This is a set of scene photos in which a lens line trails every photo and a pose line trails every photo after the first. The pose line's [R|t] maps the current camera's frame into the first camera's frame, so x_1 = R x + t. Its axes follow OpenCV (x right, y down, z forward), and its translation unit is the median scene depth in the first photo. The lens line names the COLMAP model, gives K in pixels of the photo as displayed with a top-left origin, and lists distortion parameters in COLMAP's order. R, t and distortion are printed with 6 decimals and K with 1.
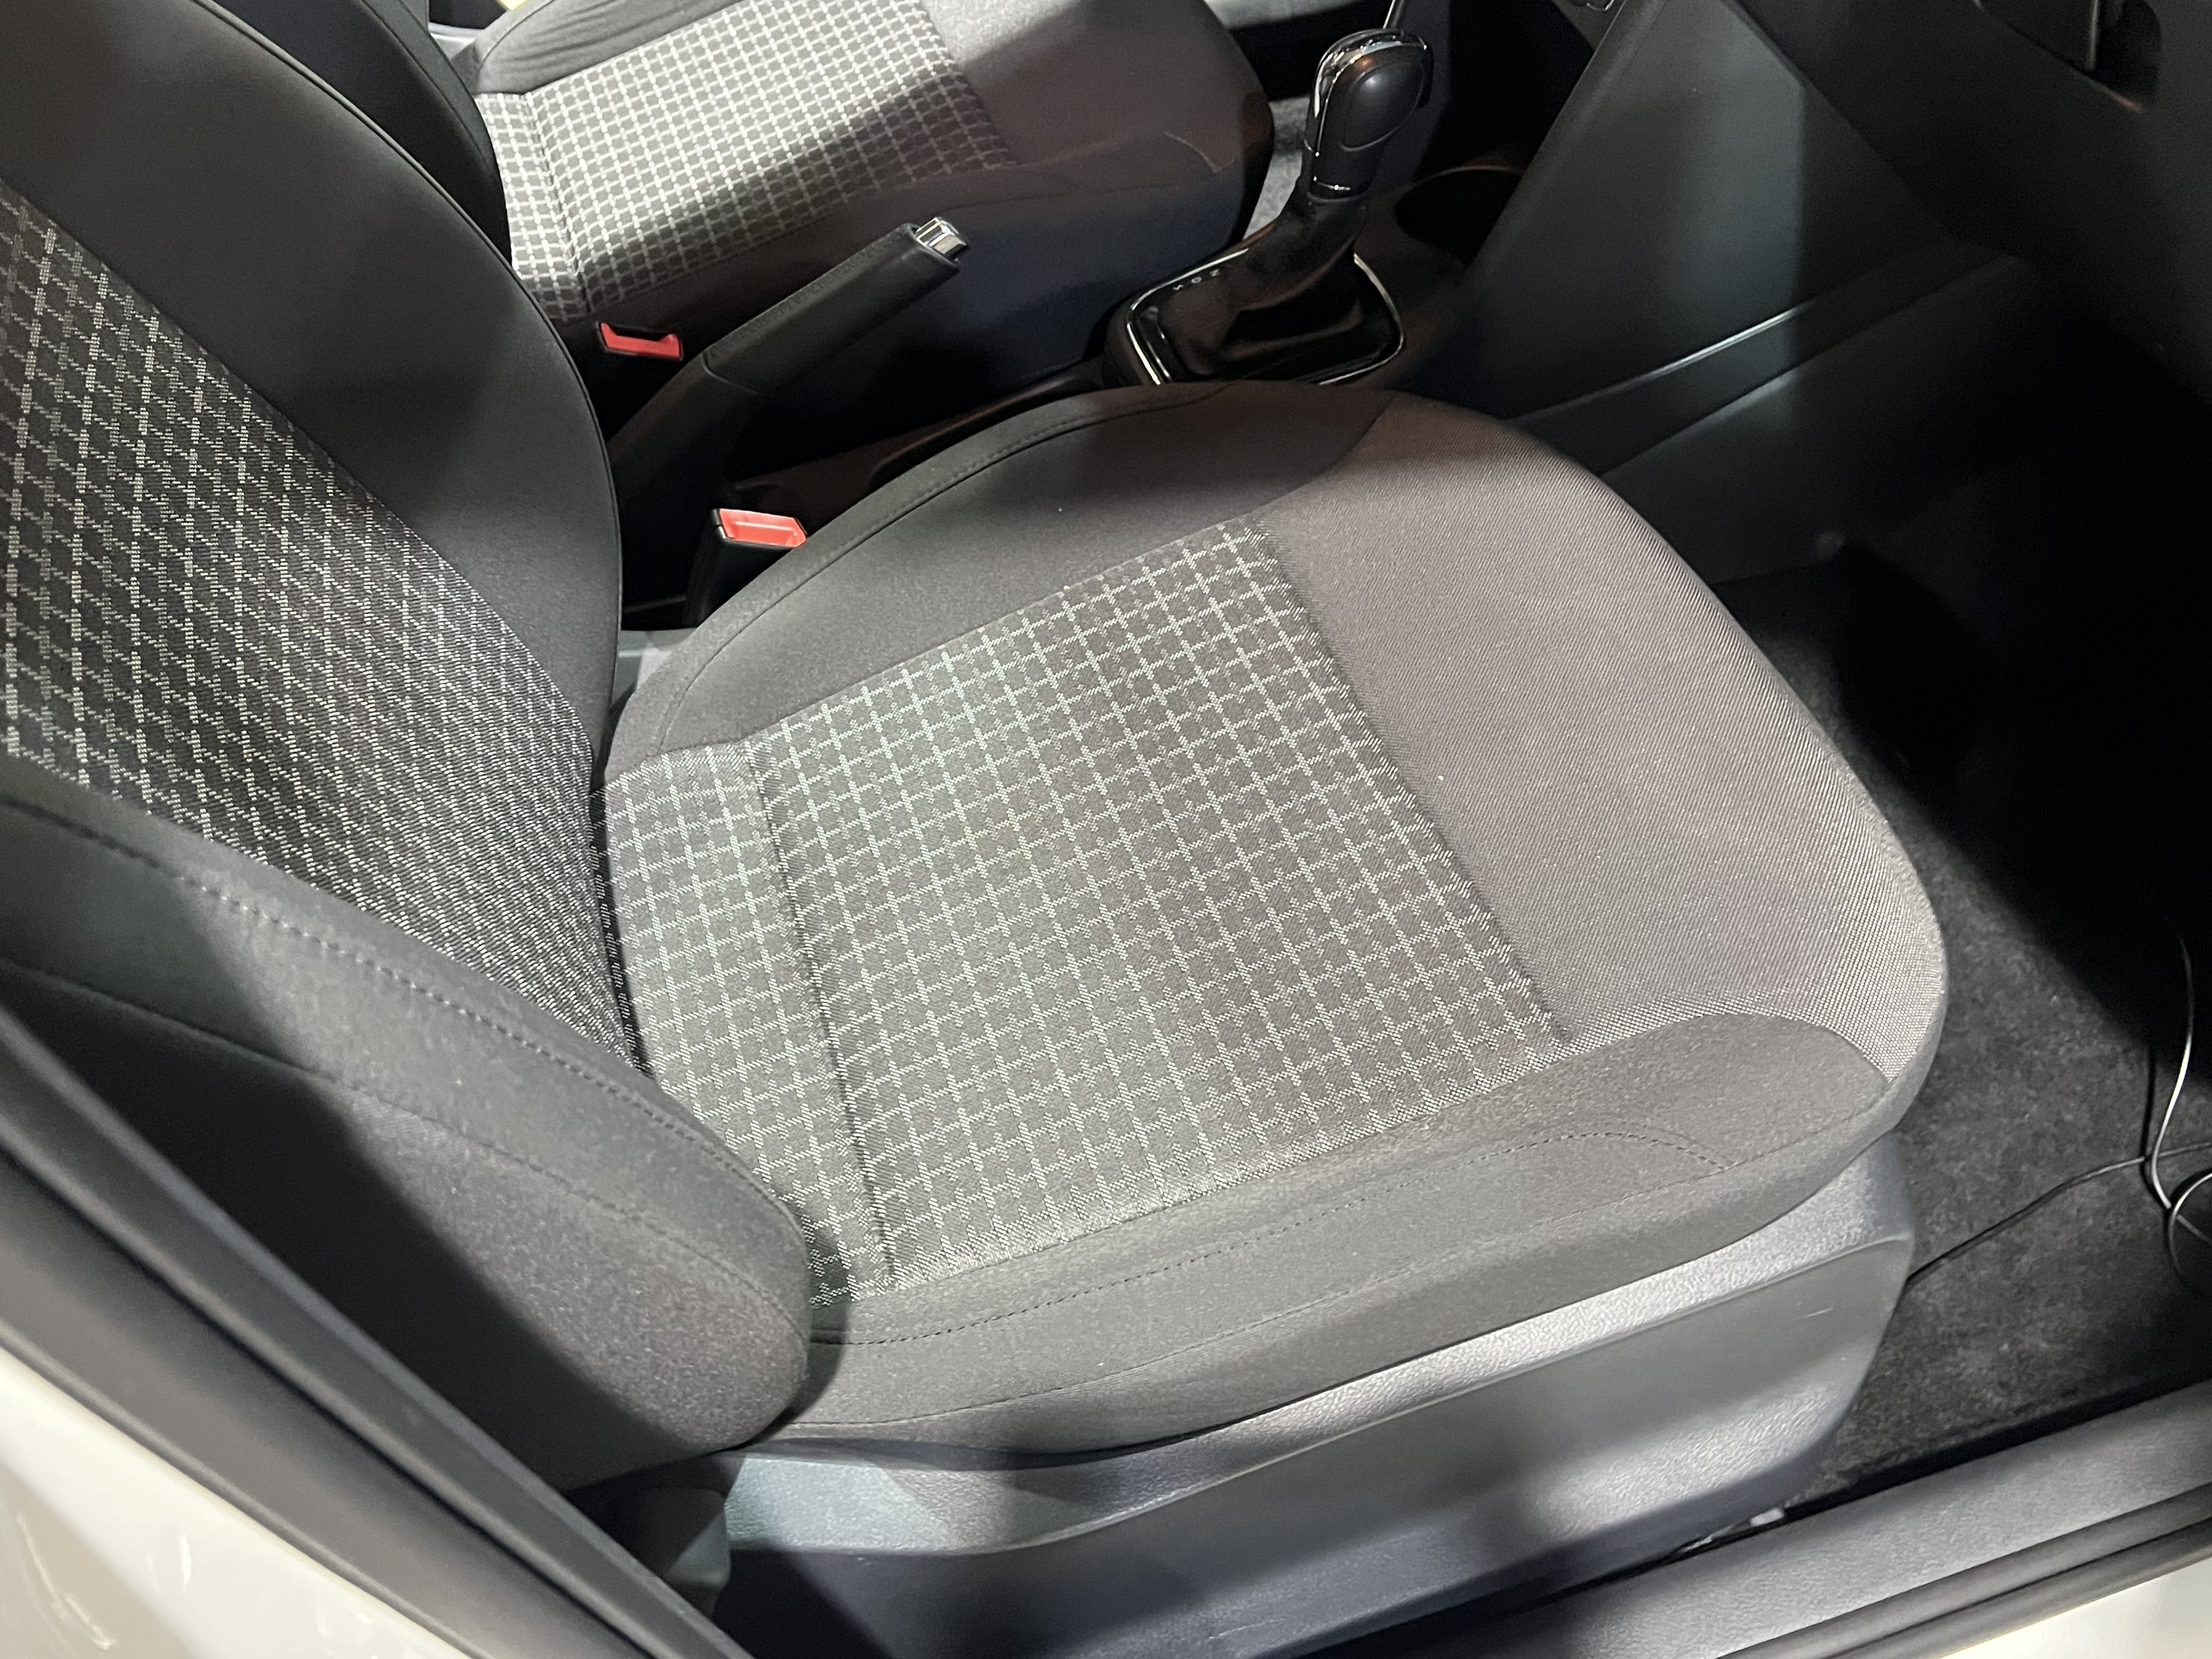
lens RADIAL K [[2009.0, 0, 1115.2], [0, 2009.0, 825.7], [0, 0, 1]] dist [0.104748, -0.109354]
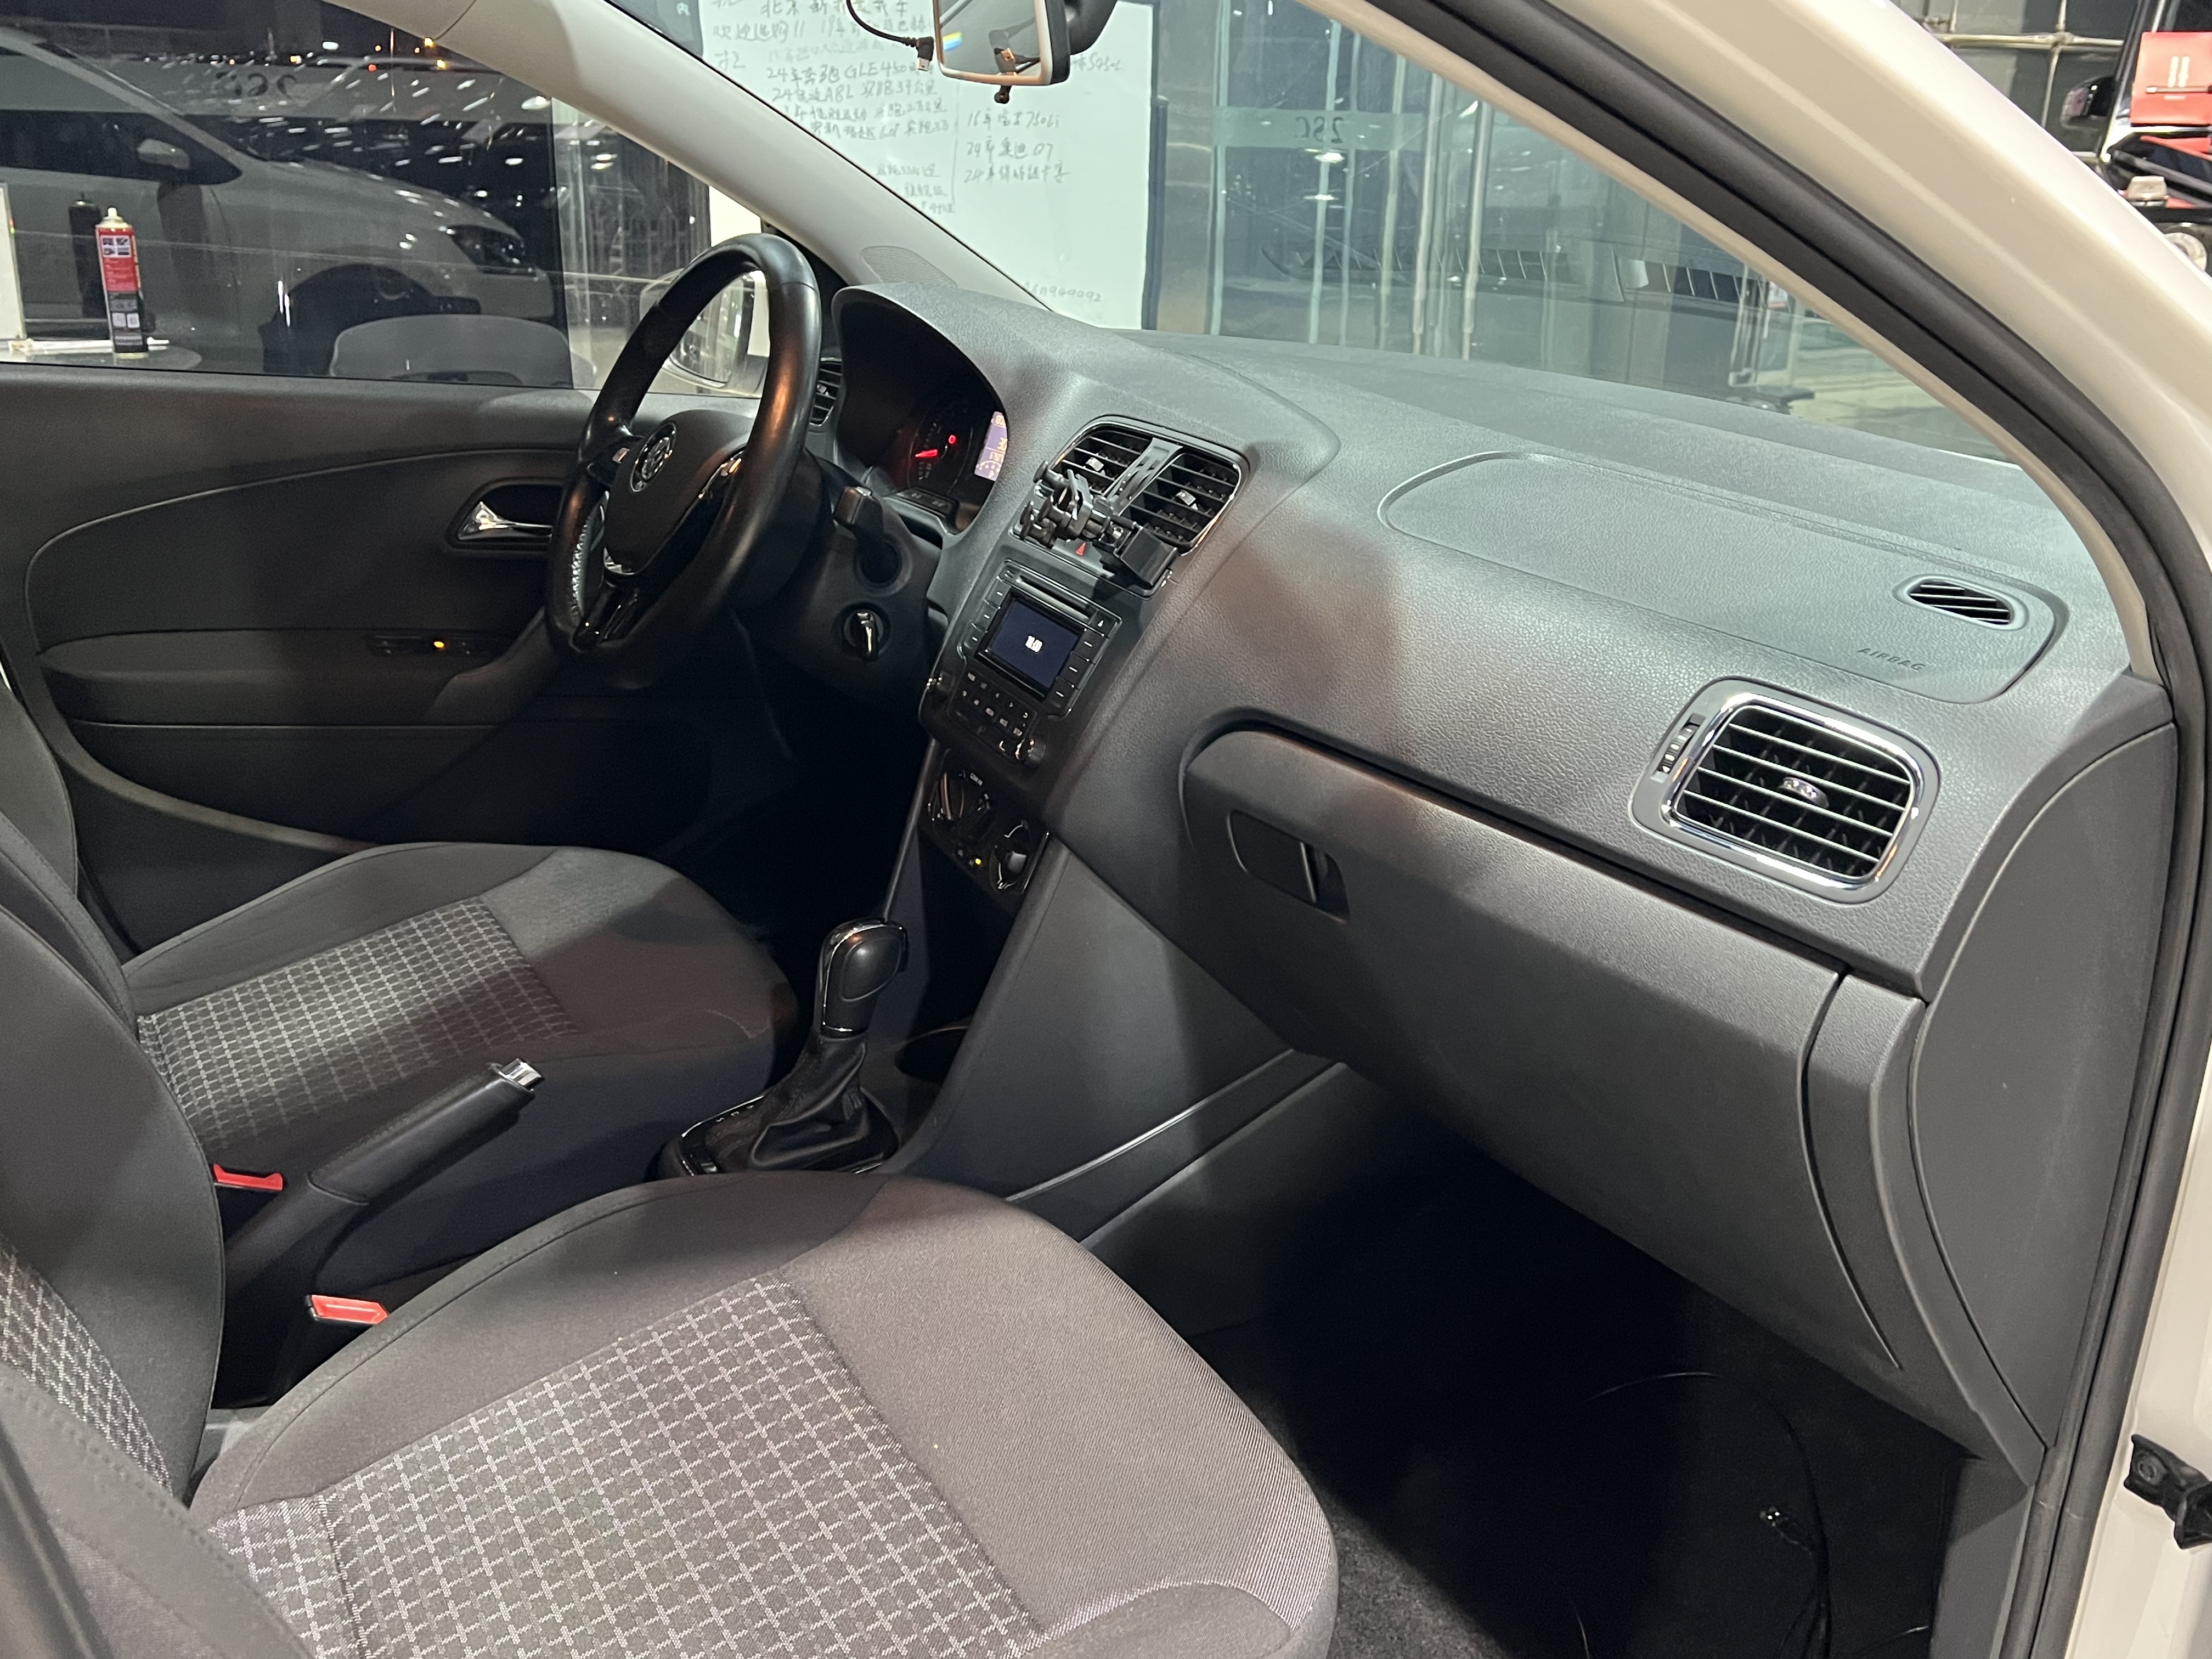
lens RADIAL K [[2009.0, 0, 1115.2], [0, 2009.0, 825.7], [0, 0, 1]] dist [0.104748, -0.109354]
pose [[0.978781, -0.015698, 0.204307, 0.021542], [0.109364, 0.883198, -0.456072, 0.196152], [-0.173284, 0.468738, 0.866174, -0.229327]]
